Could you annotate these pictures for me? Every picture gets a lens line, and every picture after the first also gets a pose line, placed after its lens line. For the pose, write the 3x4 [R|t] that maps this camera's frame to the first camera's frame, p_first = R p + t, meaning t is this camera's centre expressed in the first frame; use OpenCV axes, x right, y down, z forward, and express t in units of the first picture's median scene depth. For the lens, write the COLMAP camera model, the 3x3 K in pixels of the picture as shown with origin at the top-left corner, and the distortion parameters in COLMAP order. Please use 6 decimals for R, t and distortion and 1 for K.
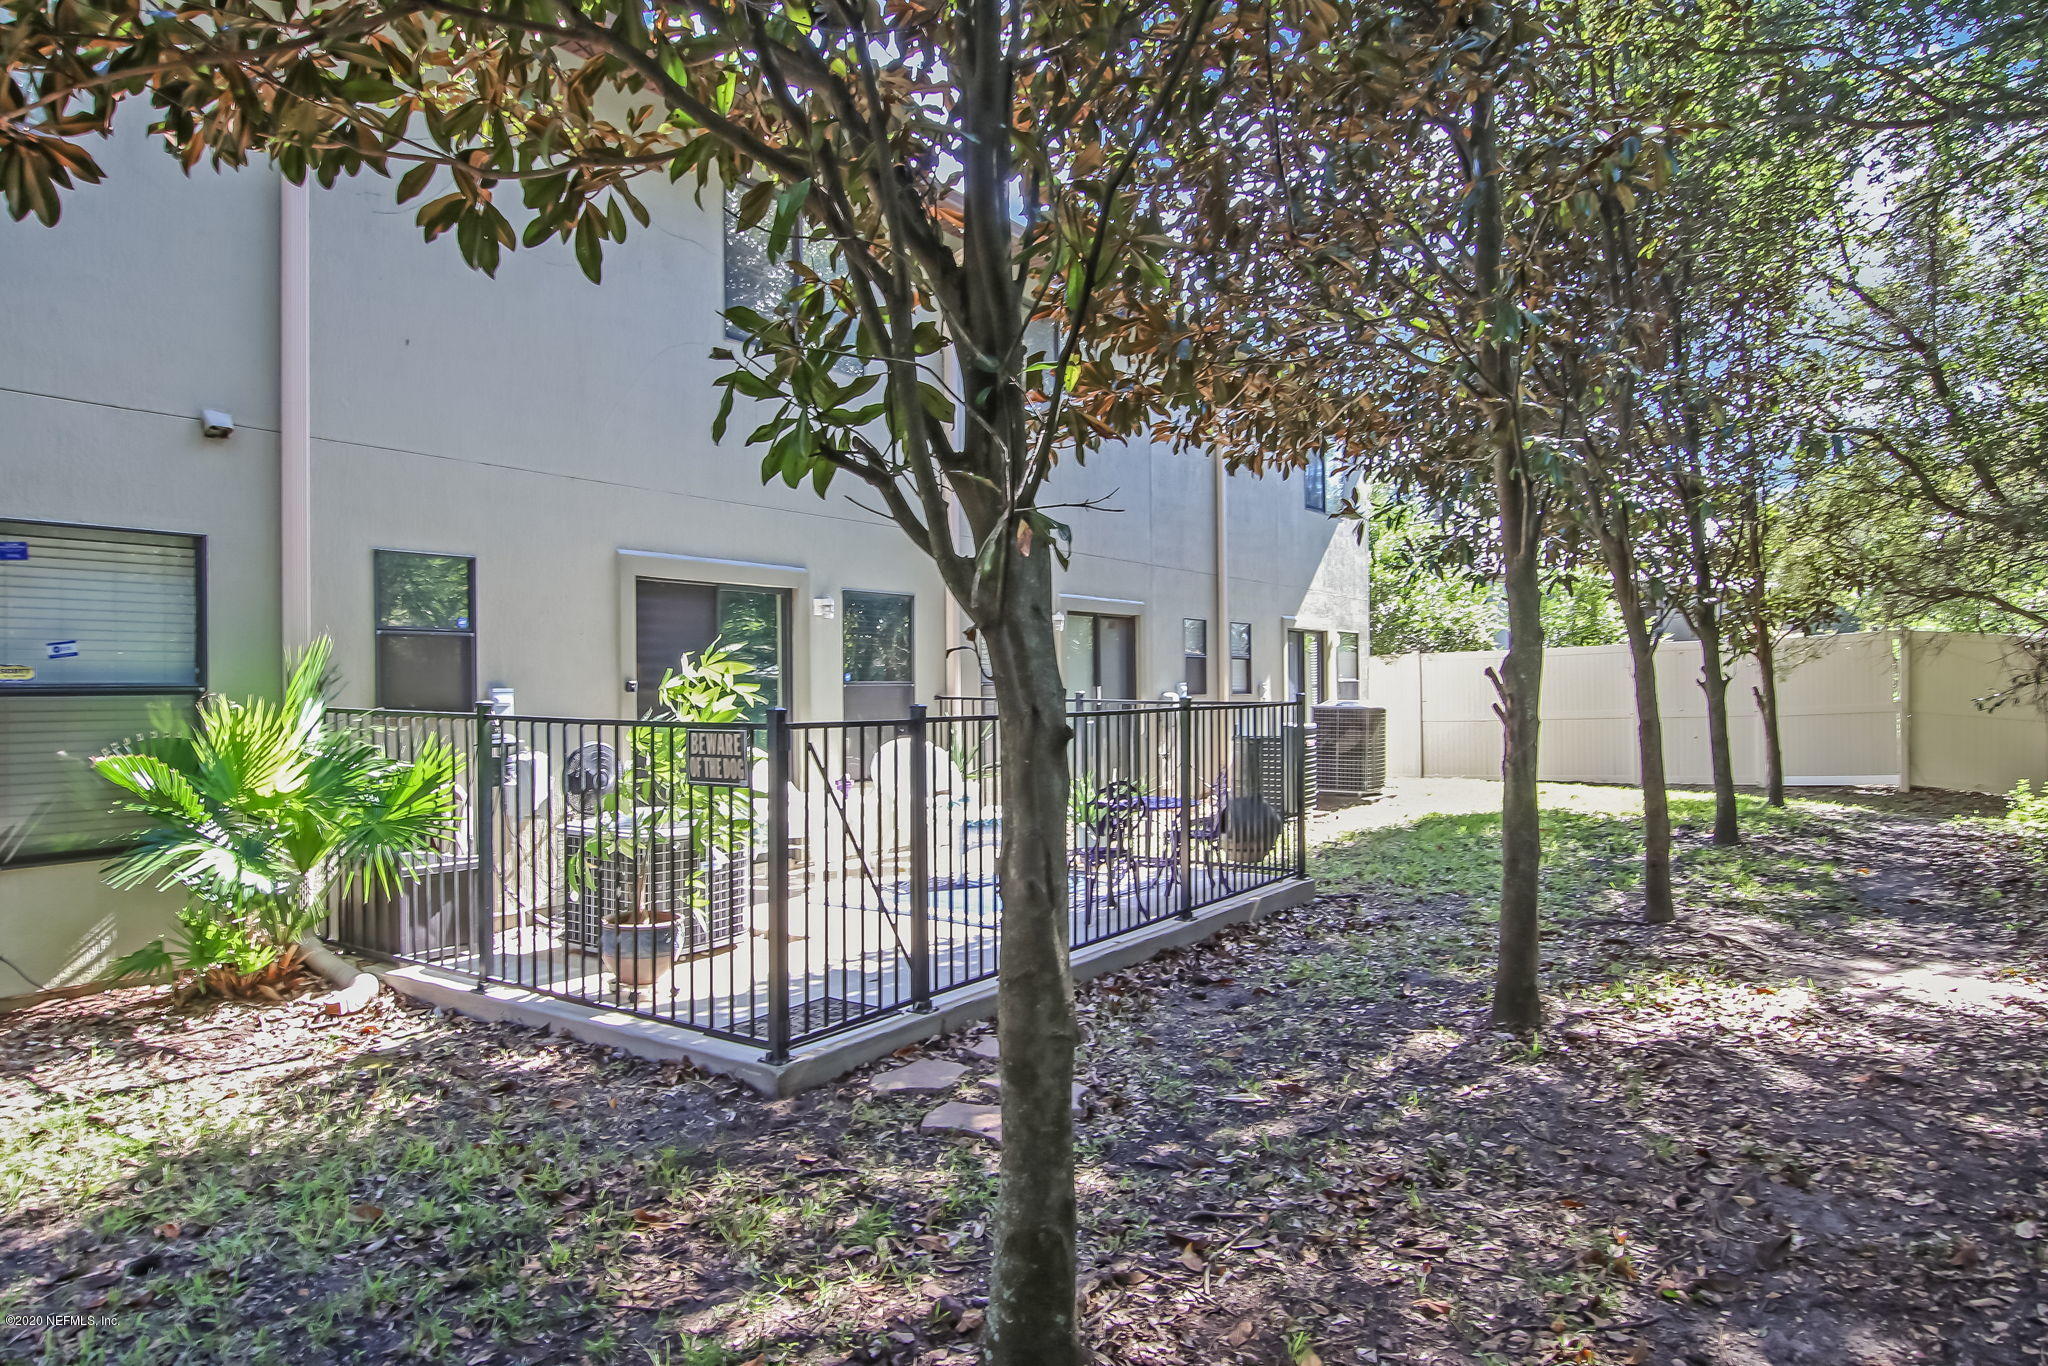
lens RADIAL K [[1259.7, 0, 1024.0], [0, 1259.7, 683.0], [0, 0, 1]] dist [0.000189, -0.035693]
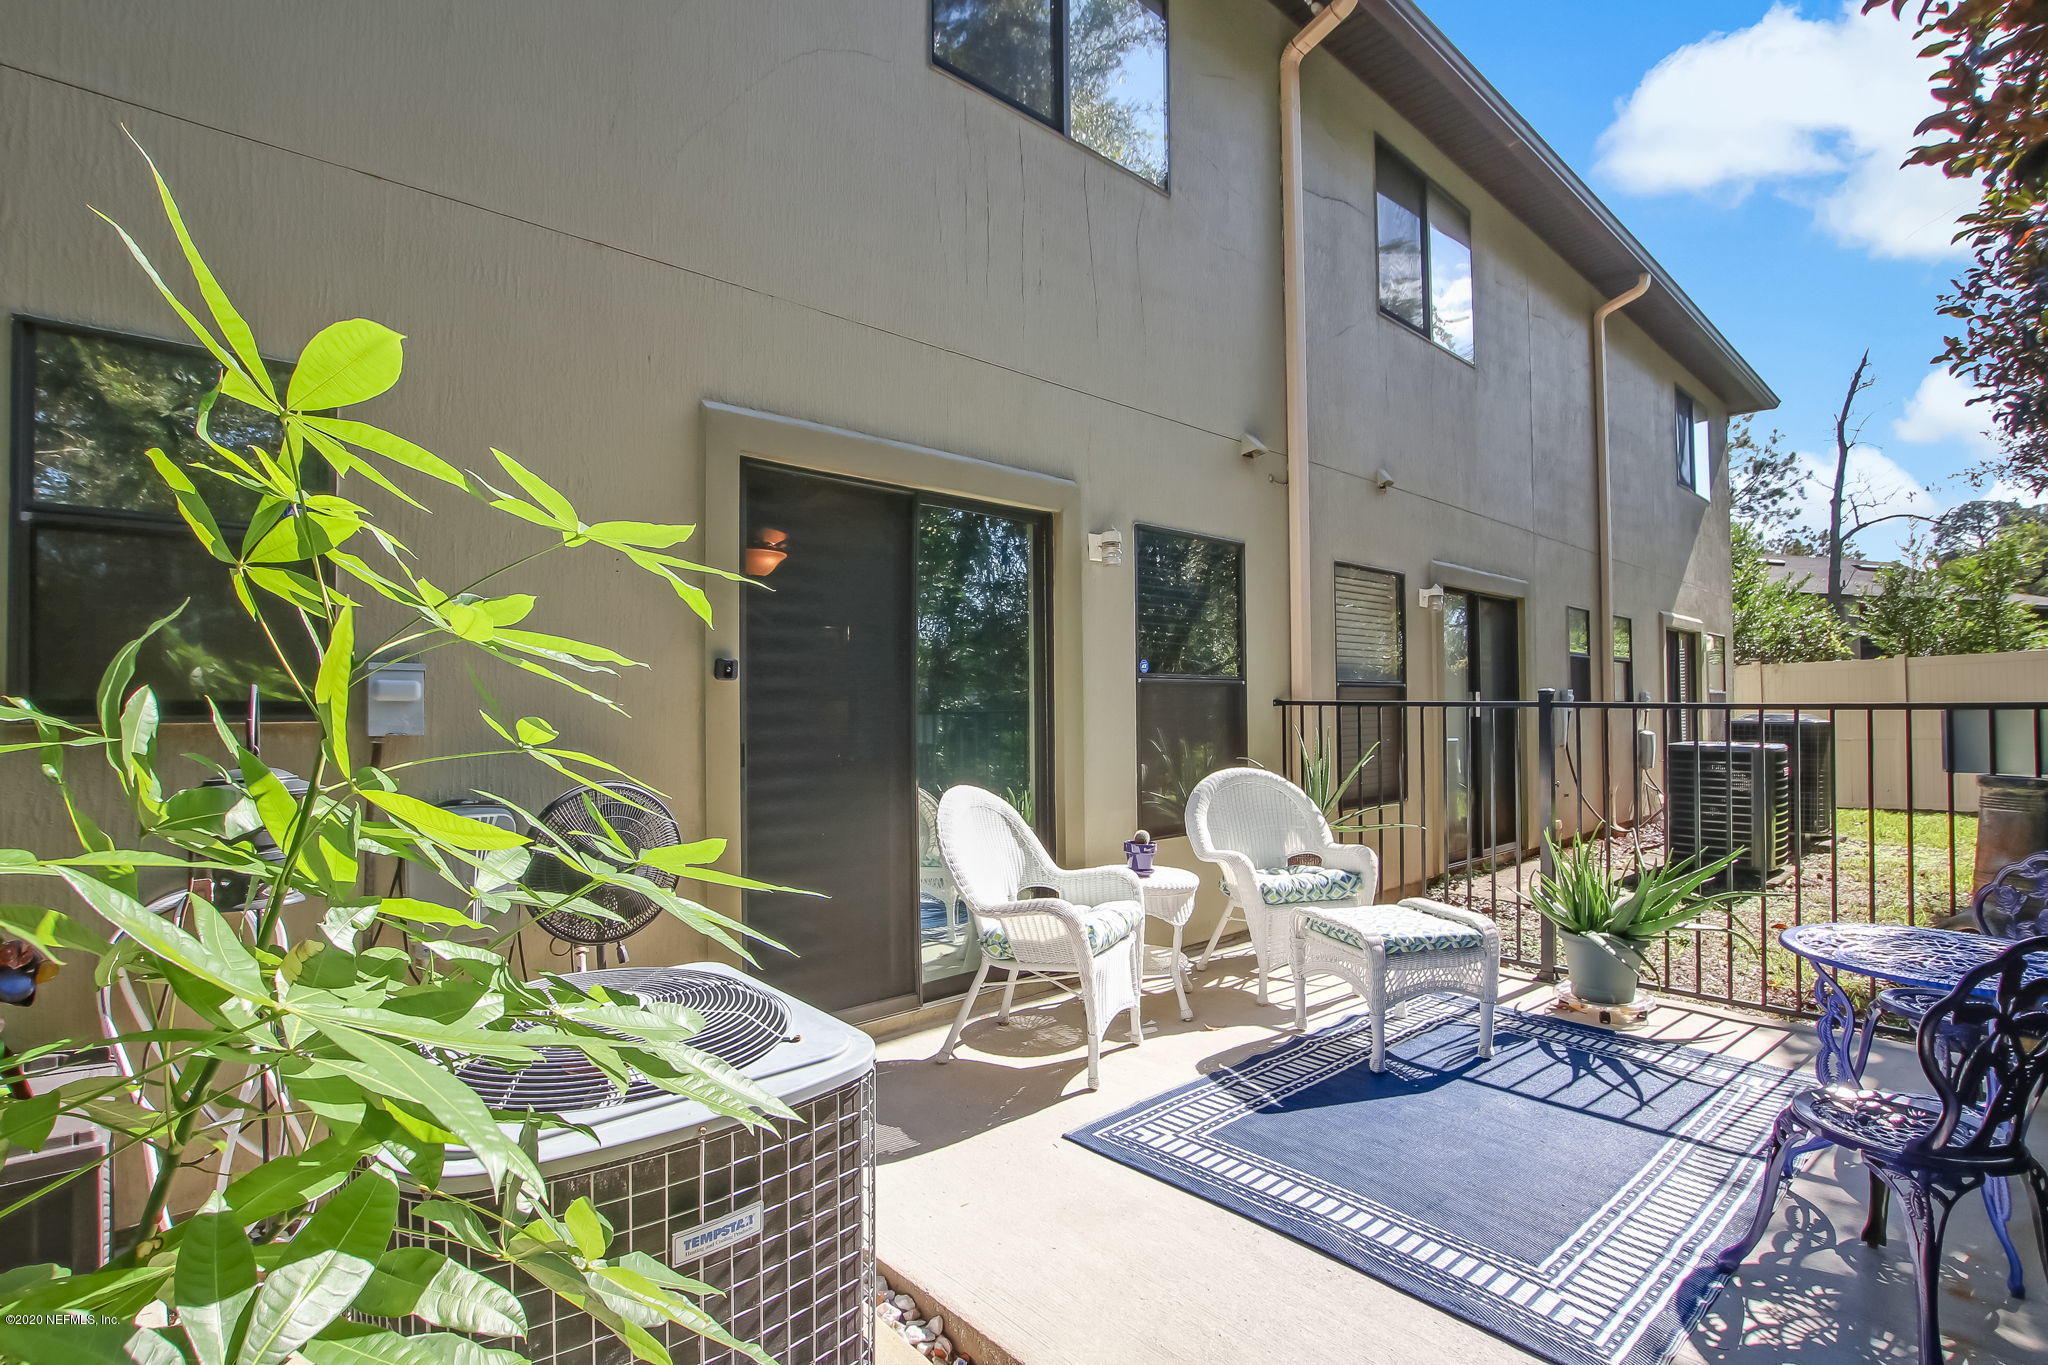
lens RADIAL K [[976.5, 0, 1024.0], [0, 976.5, 682.5], [0, 0, 1]] dist [-0.004379, -0.000271]
pose [[0.970279, -0.005842, -0.241919, -0.083360], [0.000419, 0.999748, -0.022460, 0.014177], [0.241989, 0.021691, 0.970037, 0.535159]]
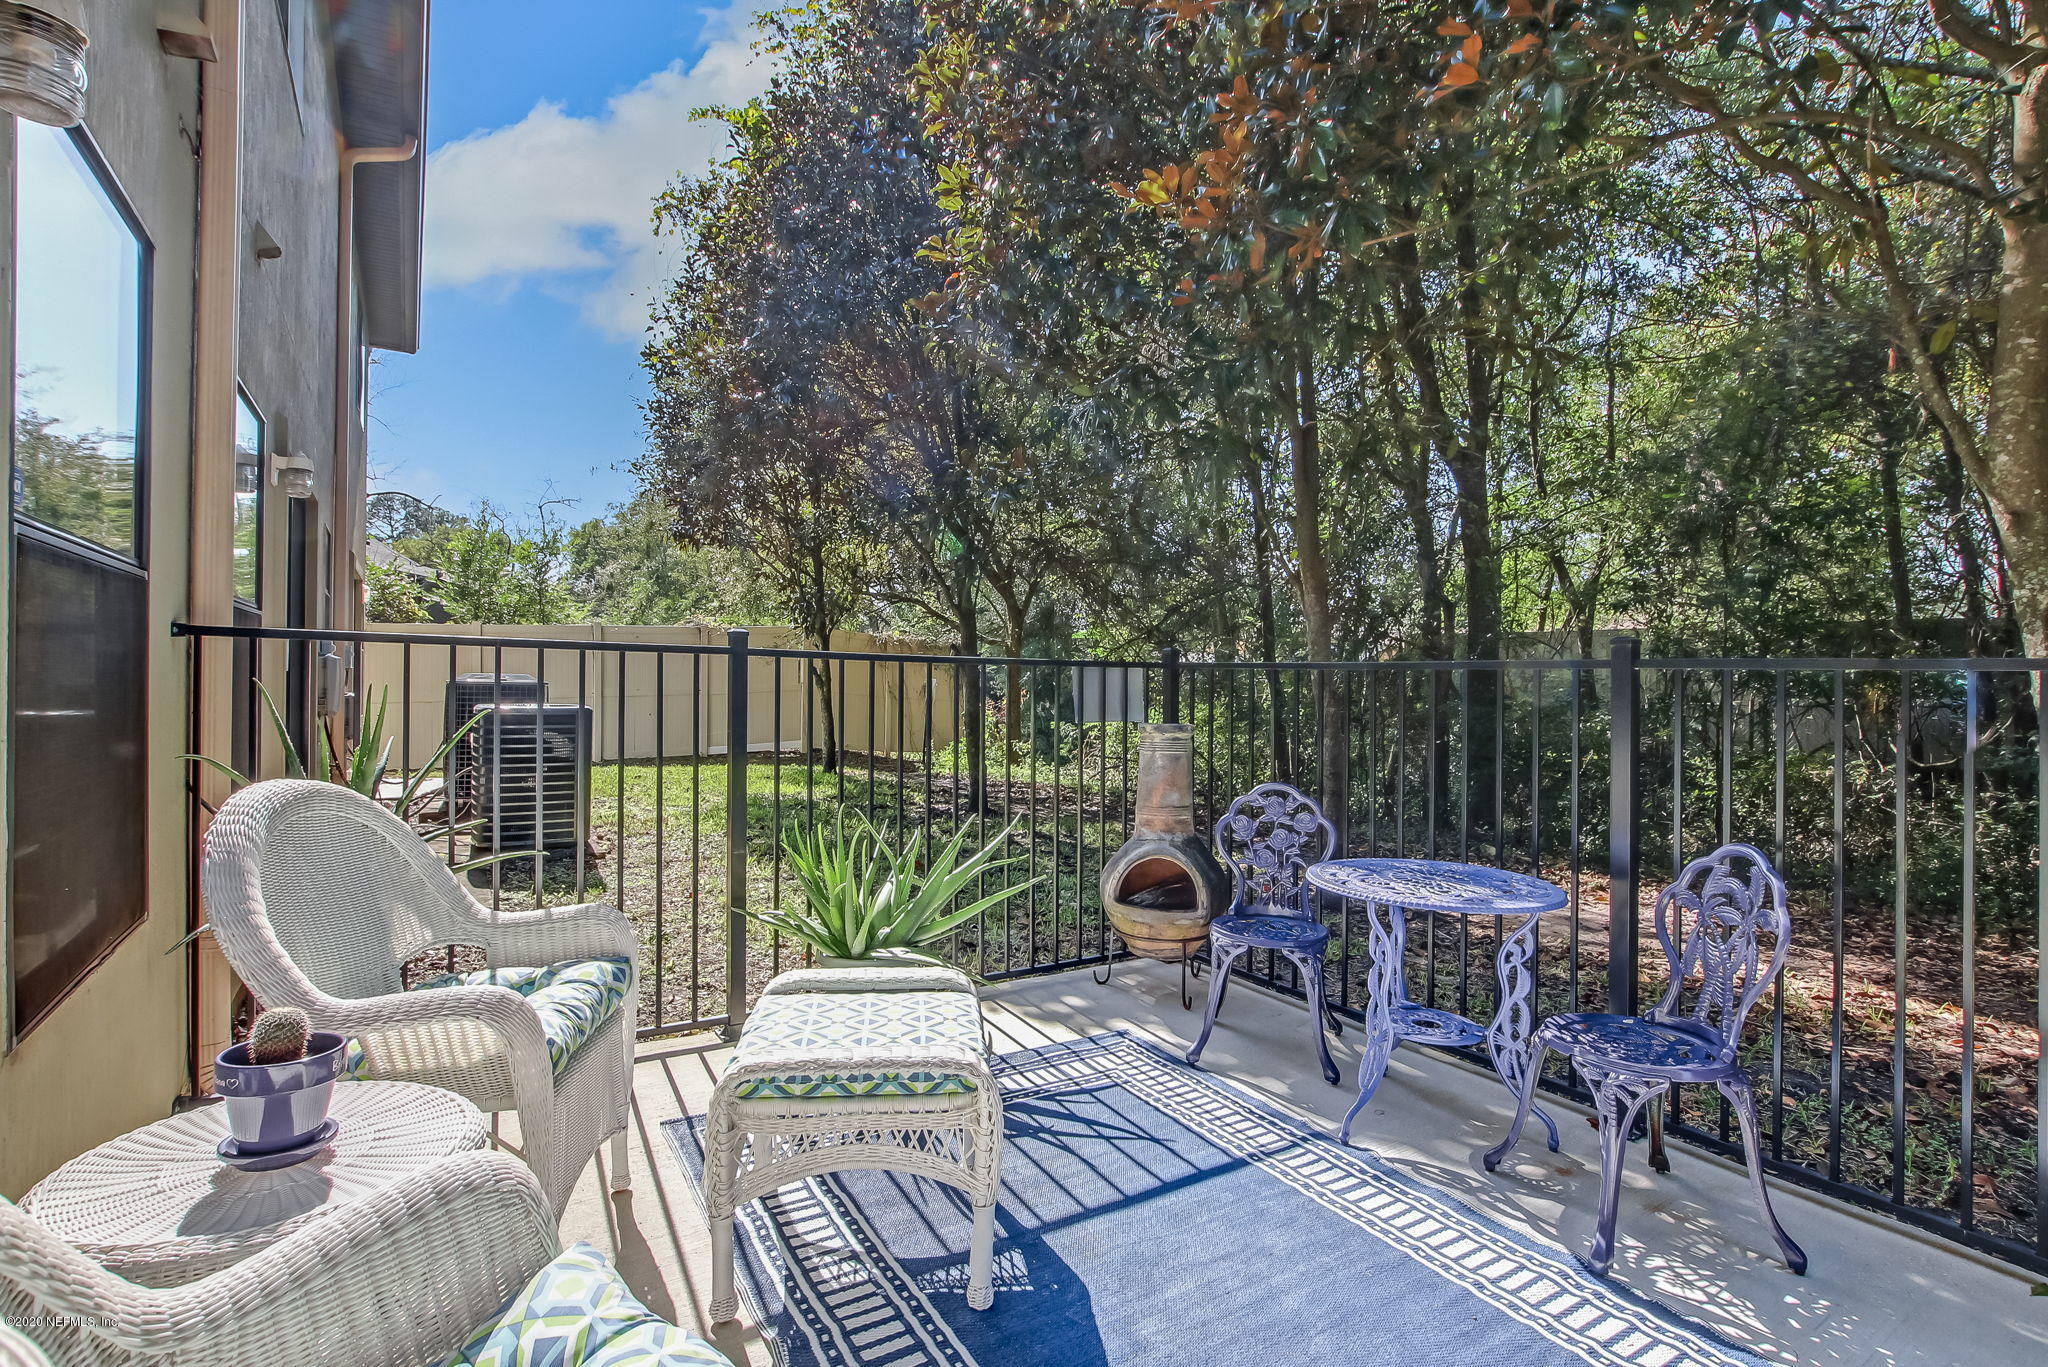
lens RADIAL K [[976.5, 0, 1024.0], [0, 976.5, 683.5], [0, 0, 1]] dist [-0.004379, -0.000271]
pose [[0.407130, 0.008534, 0.913330, -0.219975], [-0.017712, 0.999842, -0.001447, 0.023895], [-0.913199, -0.015588, 0.407217, 0.827761]]
